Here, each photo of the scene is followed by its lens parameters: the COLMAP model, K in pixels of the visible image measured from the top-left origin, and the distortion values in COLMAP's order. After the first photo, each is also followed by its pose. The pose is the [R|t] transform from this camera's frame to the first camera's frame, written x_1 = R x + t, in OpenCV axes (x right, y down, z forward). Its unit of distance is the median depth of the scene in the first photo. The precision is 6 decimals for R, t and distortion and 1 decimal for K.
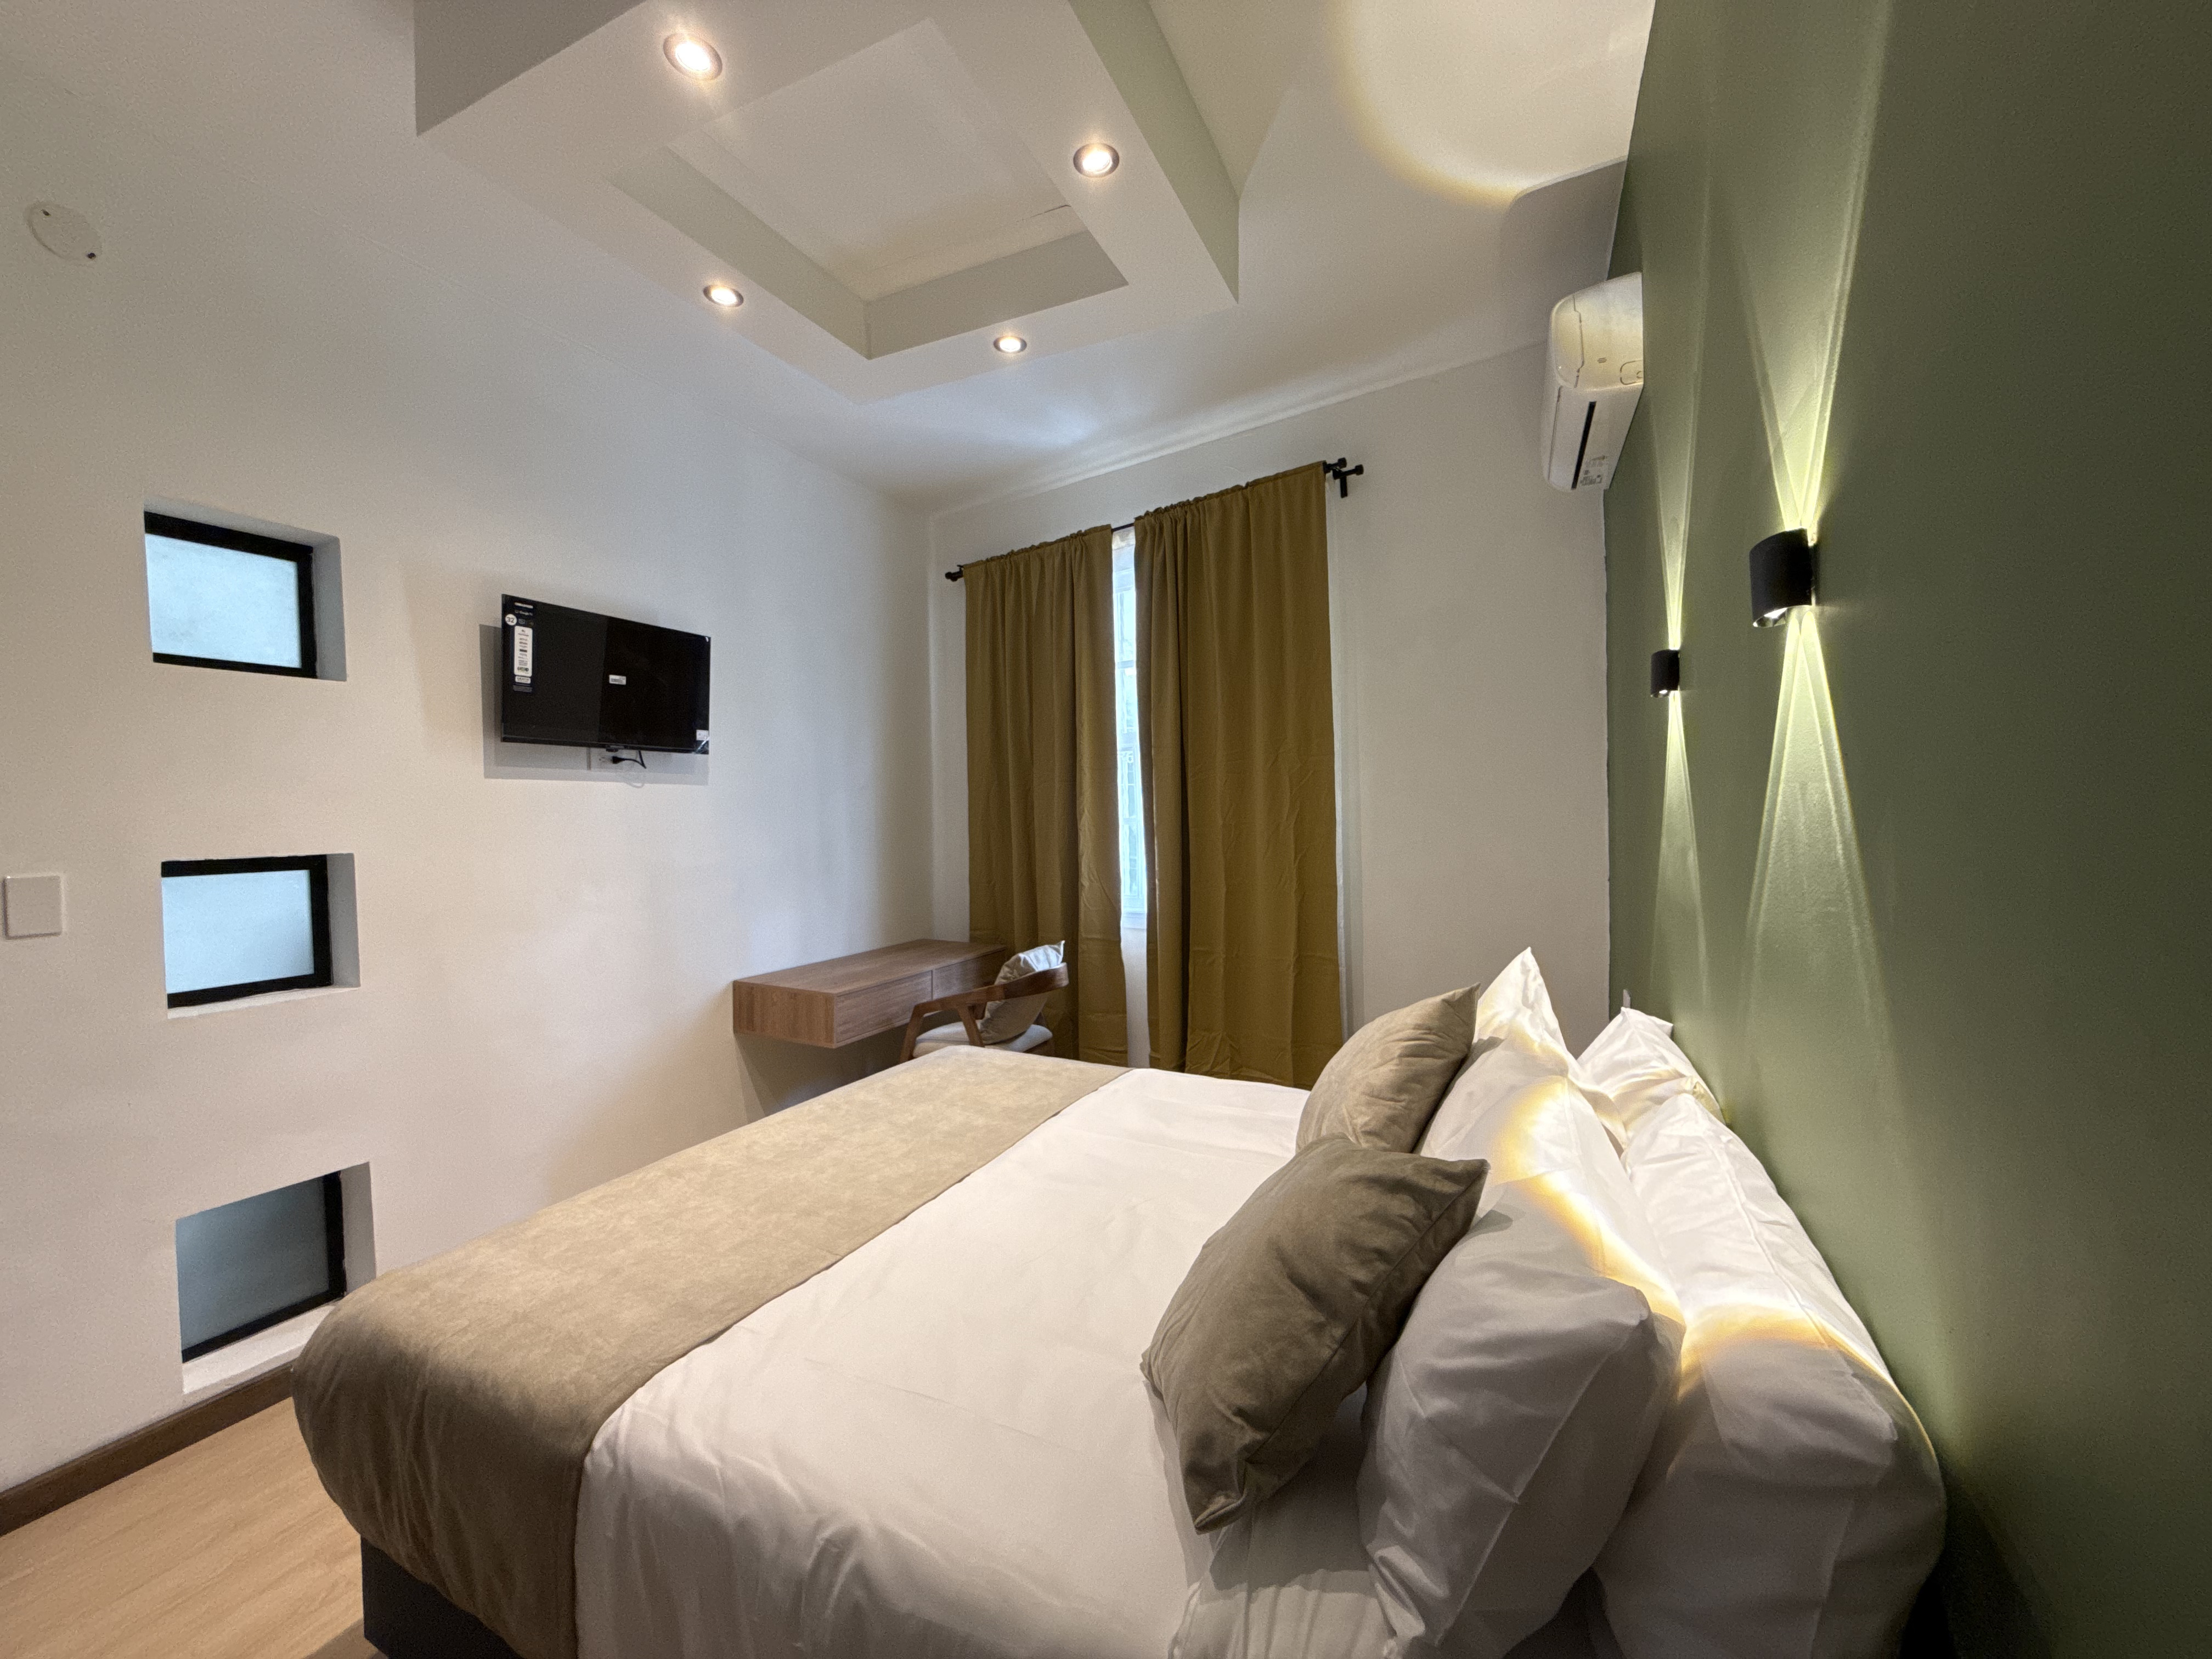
lens RADIAL K [[884.5, 0, 1099.7], [0, 884.5, 826.4], [0, 0, 1]] dist [-0.000039, 0.000145]
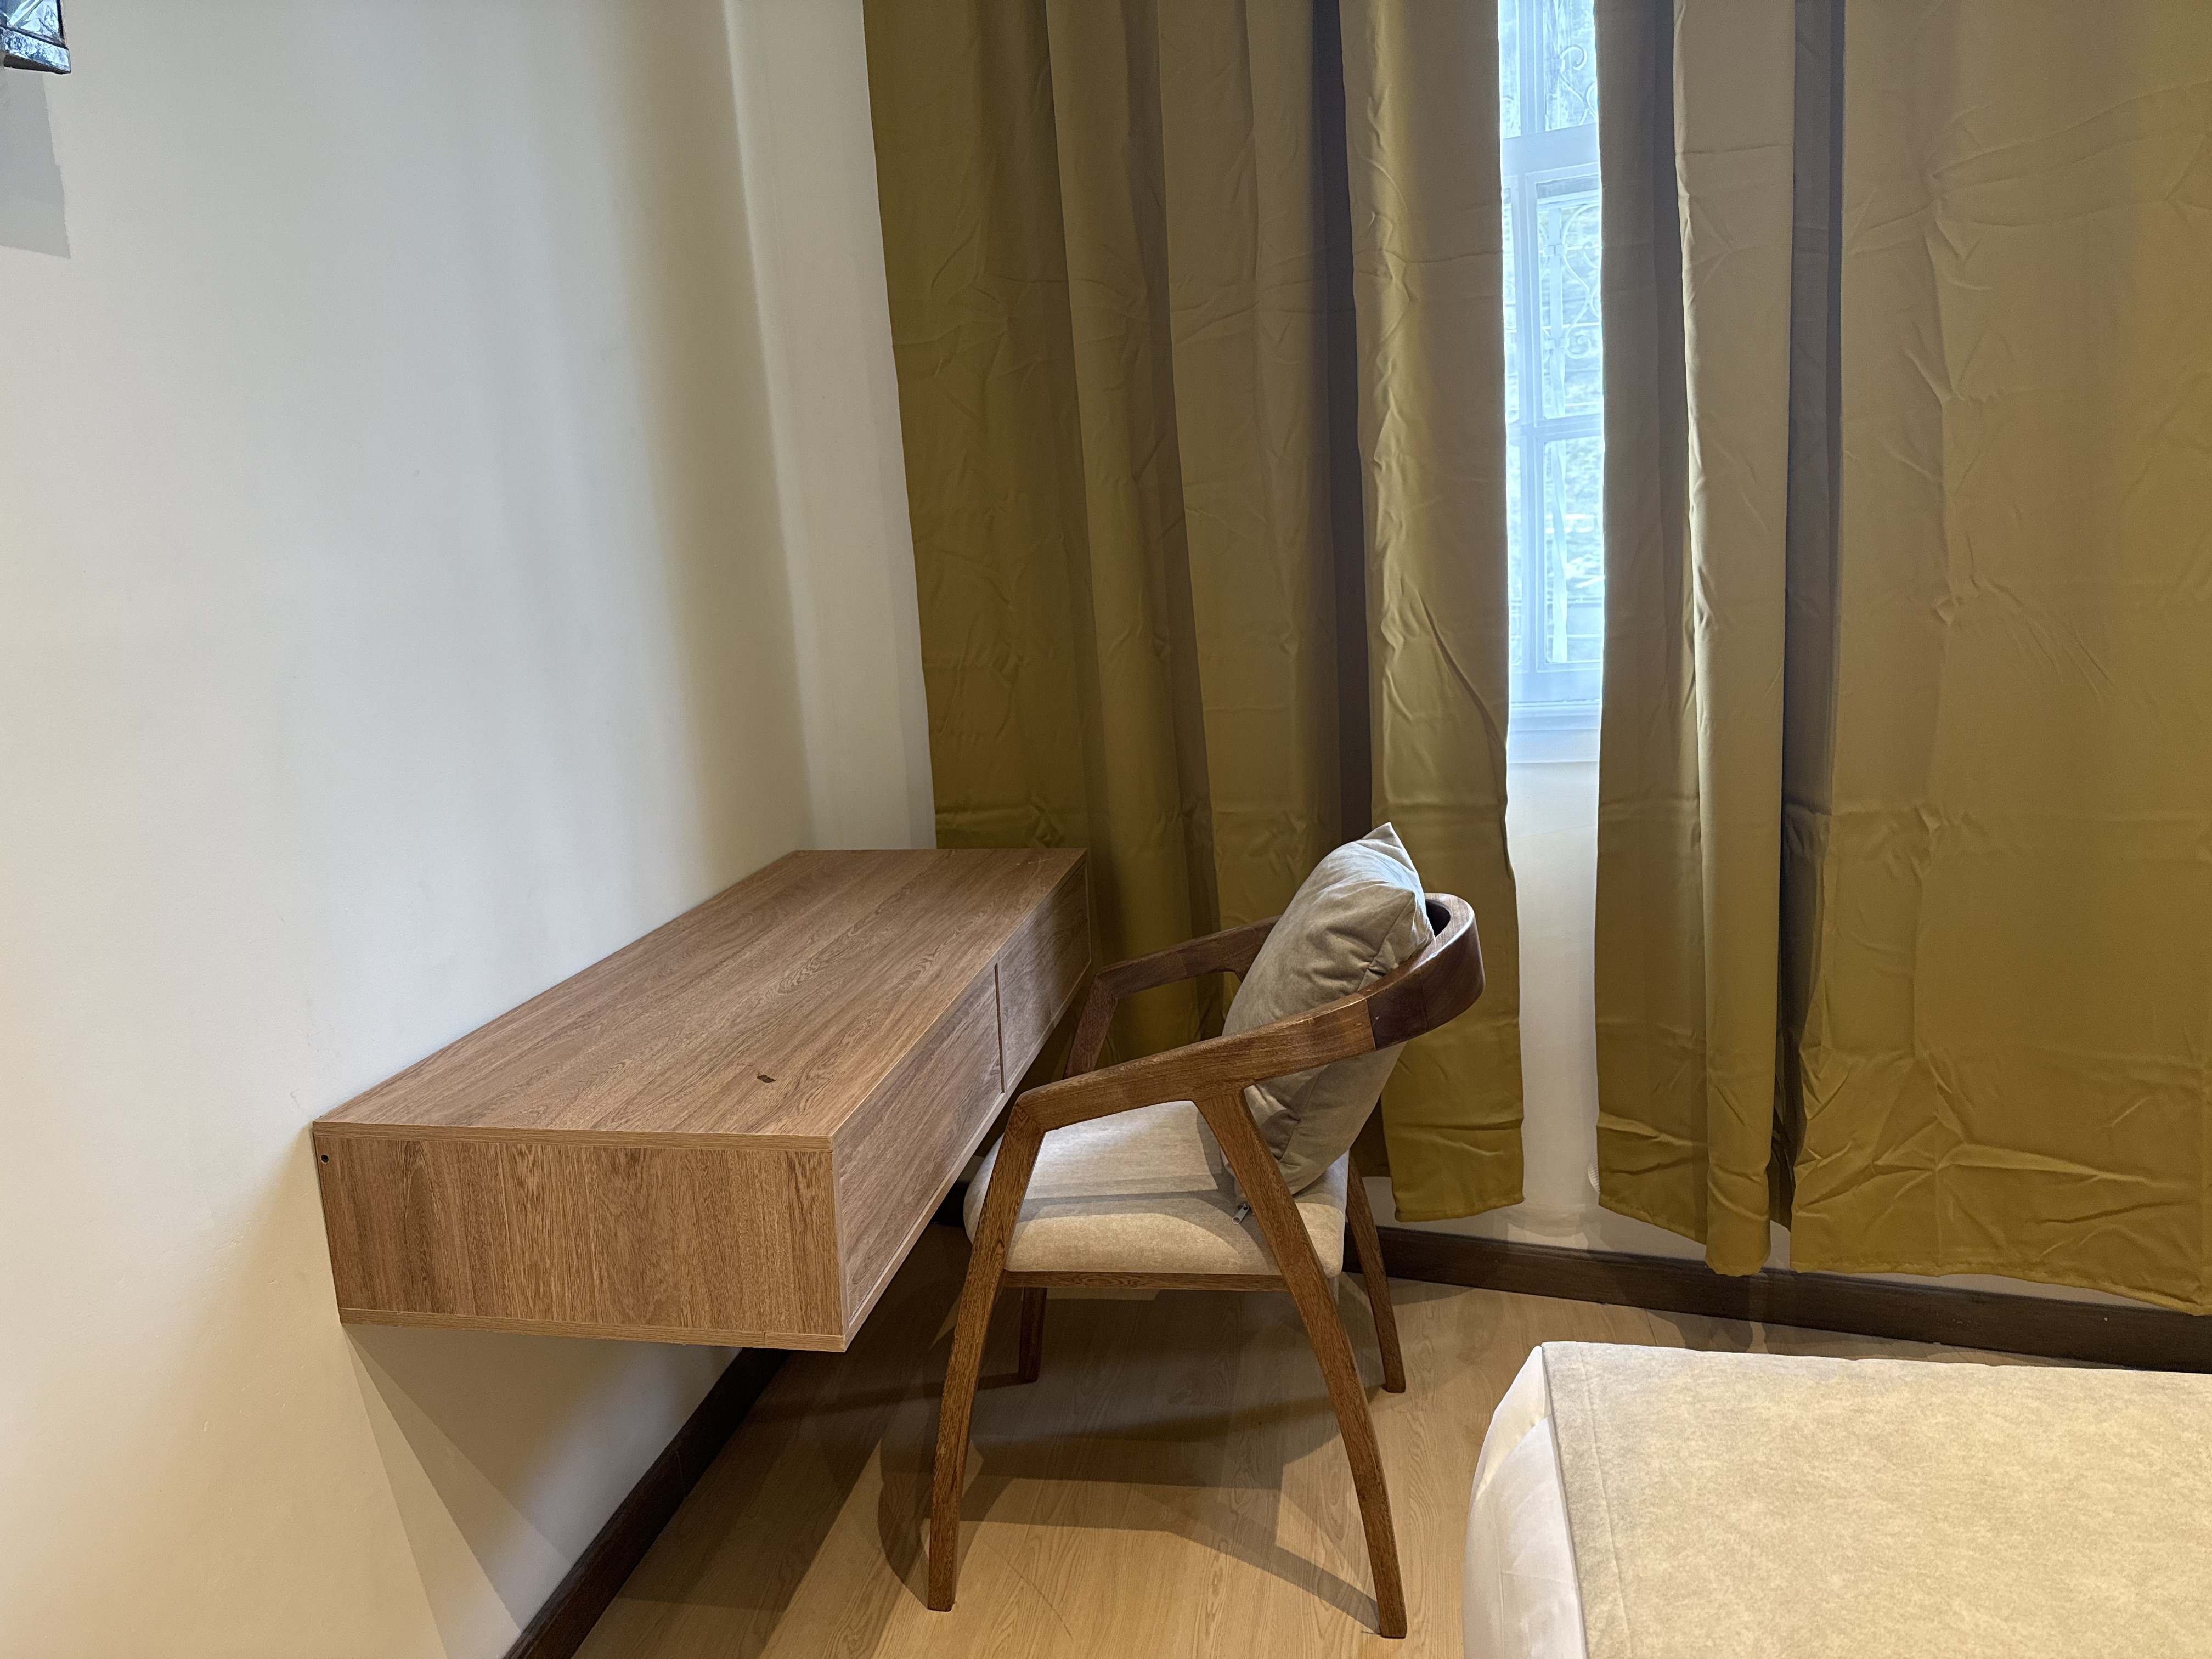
lens RADIAL K [[1525.2, 0, 1095.8], [0, 1525.2, 860.4], [0, 0, 1]] dist [0.112463, -0.175471]
pose [[0.969174, -0.098579, 0.225796, -0.289967], [0.055947, 0.980581, 0.187967, 0.037412], [-0.239941, -0.169540, 0.955868, 0.548298]]
